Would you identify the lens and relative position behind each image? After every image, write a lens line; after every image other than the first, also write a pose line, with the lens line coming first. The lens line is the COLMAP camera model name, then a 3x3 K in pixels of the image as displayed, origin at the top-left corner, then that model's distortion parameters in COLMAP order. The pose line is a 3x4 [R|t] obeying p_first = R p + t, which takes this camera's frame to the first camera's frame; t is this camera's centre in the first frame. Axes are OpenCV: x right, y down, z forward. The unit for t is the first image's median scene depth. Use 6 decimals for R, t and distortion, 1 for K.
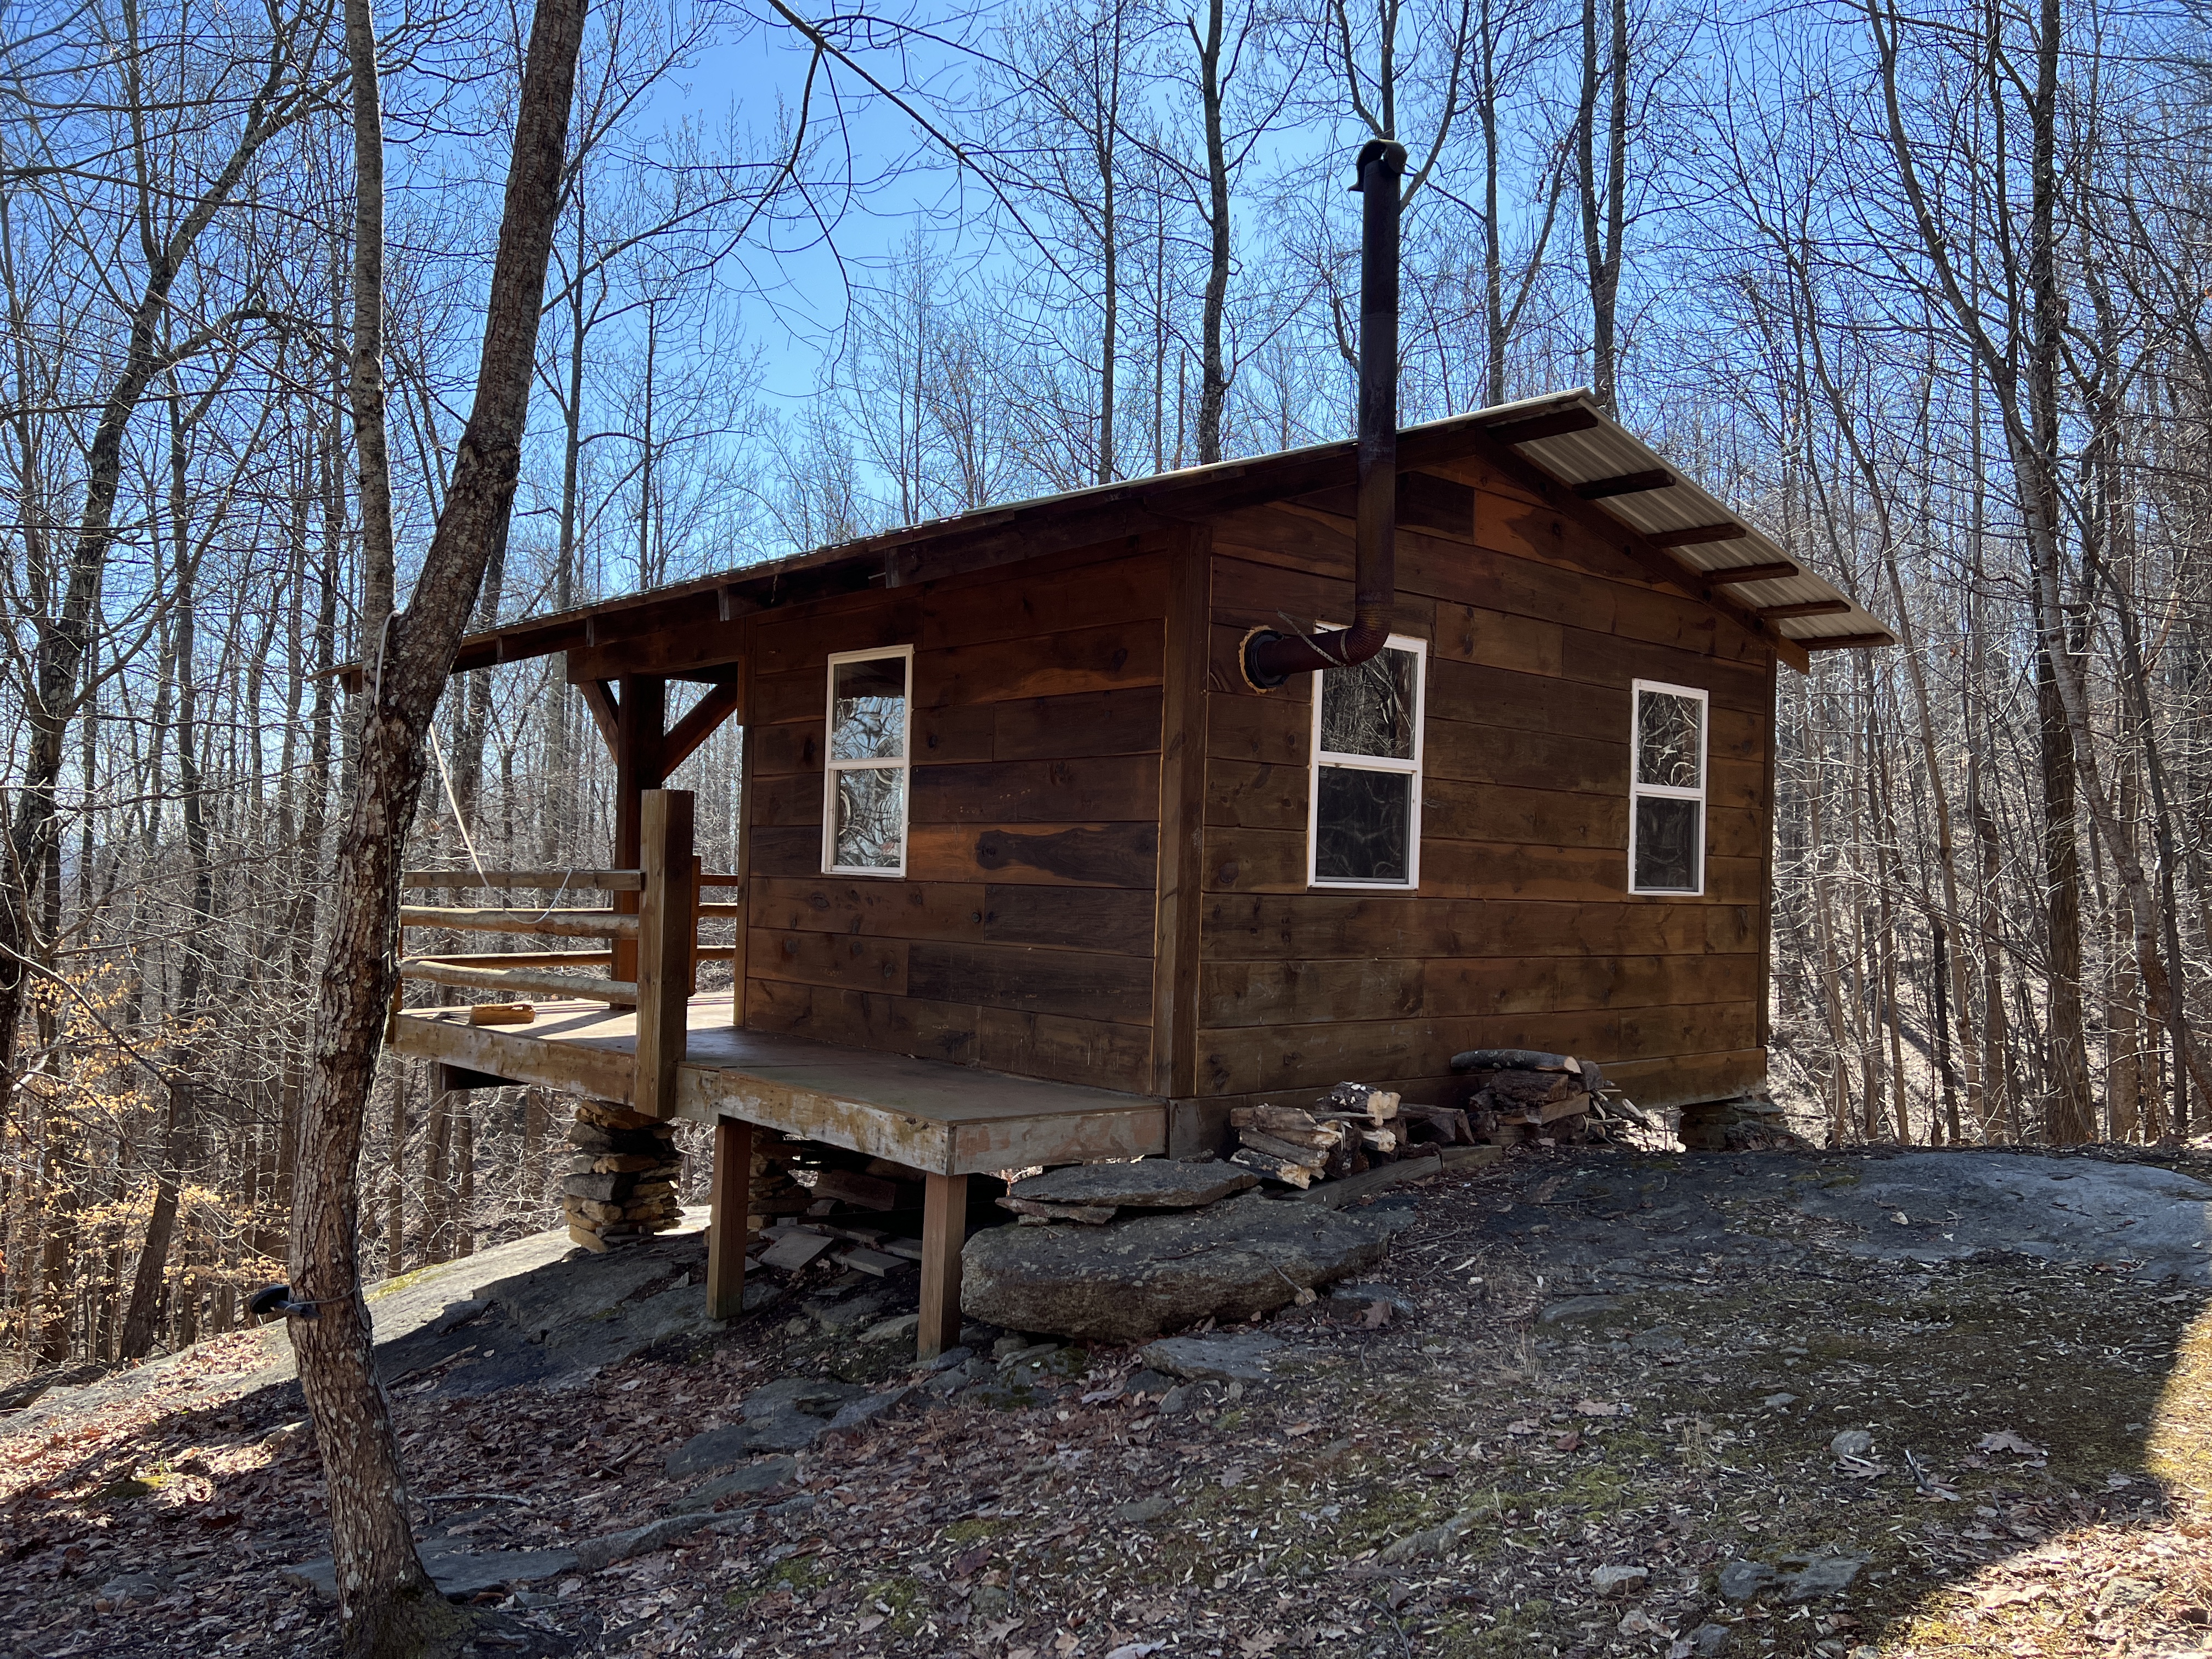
lens RADIAL K [[1645.9, 0, 1106.0], [0, 1645.9, 829.5], [0, 0, 1]] dist [0.012269, 0.000450]
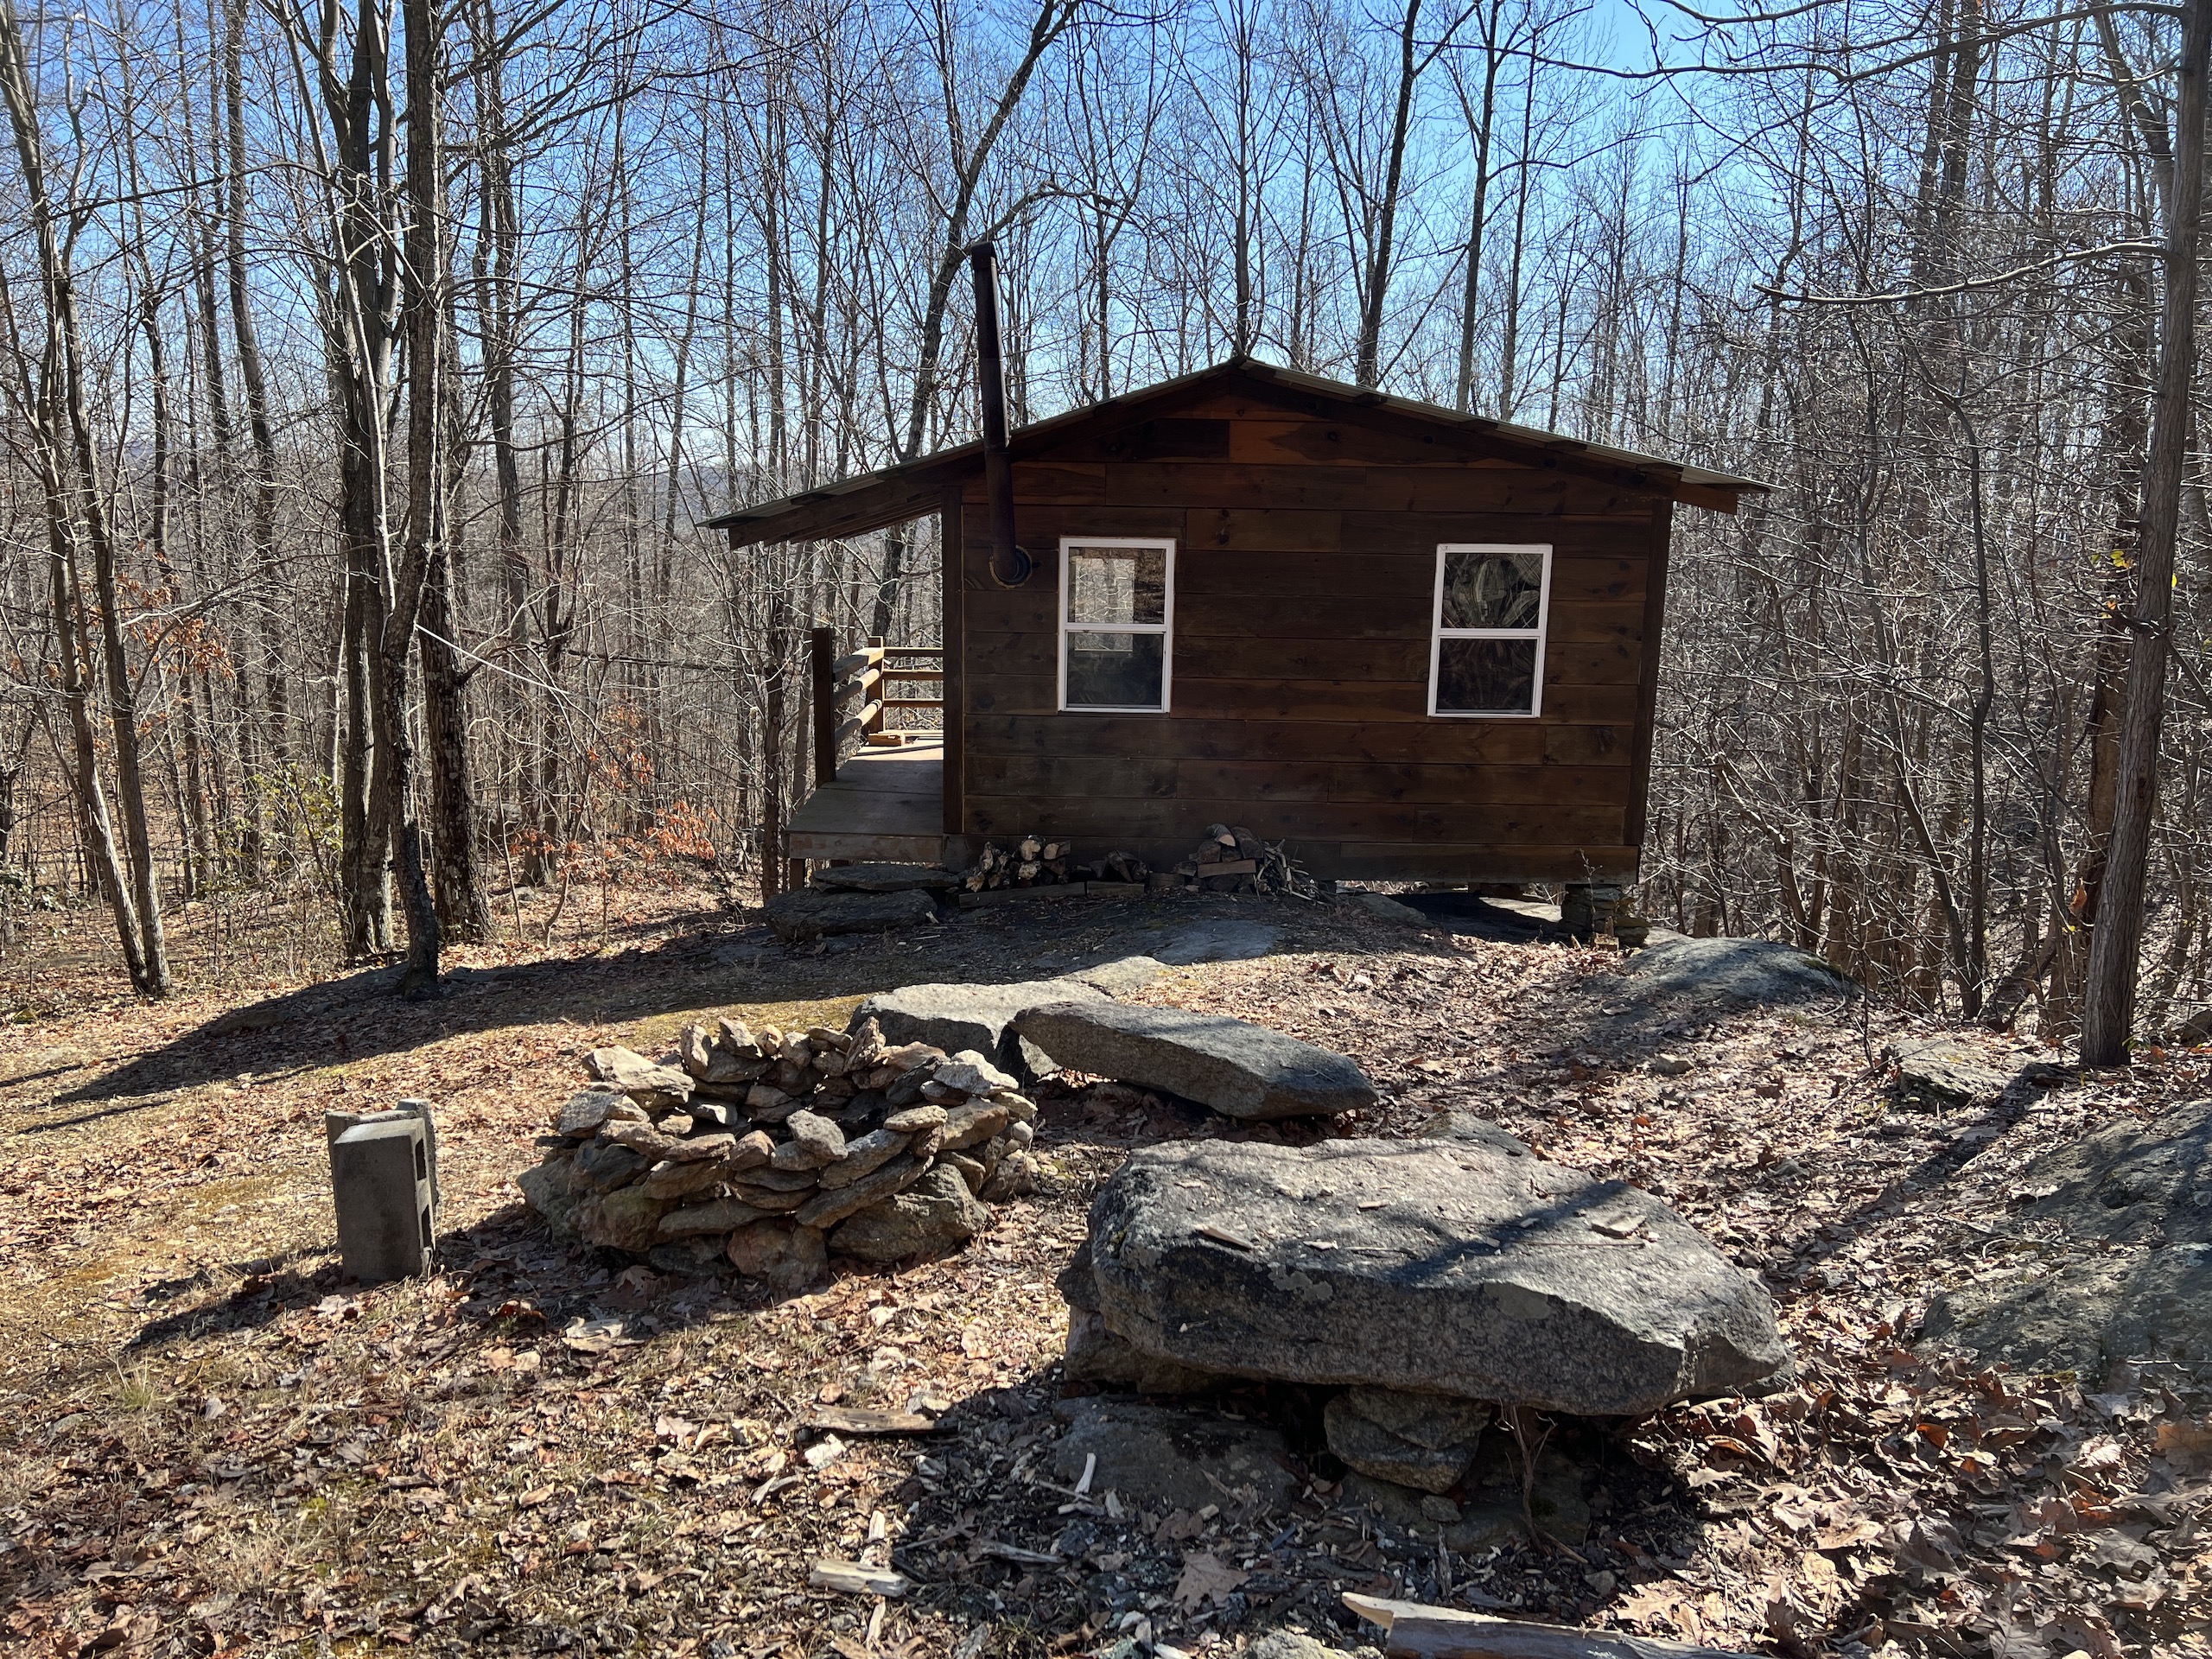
lens RADIAL K [[1645.9, 0, 1106.0], [0, 1645.9, 829.5], [0, 0, 1]] dist [0.012269, 0.000450]
pose [[0.755835, 0.100320, -0.647032, 1.031129], [0.023301, 0.983446, 0.179699, -0.117360], [0.654348, -0.150899, 0.740985, -0.131816]]
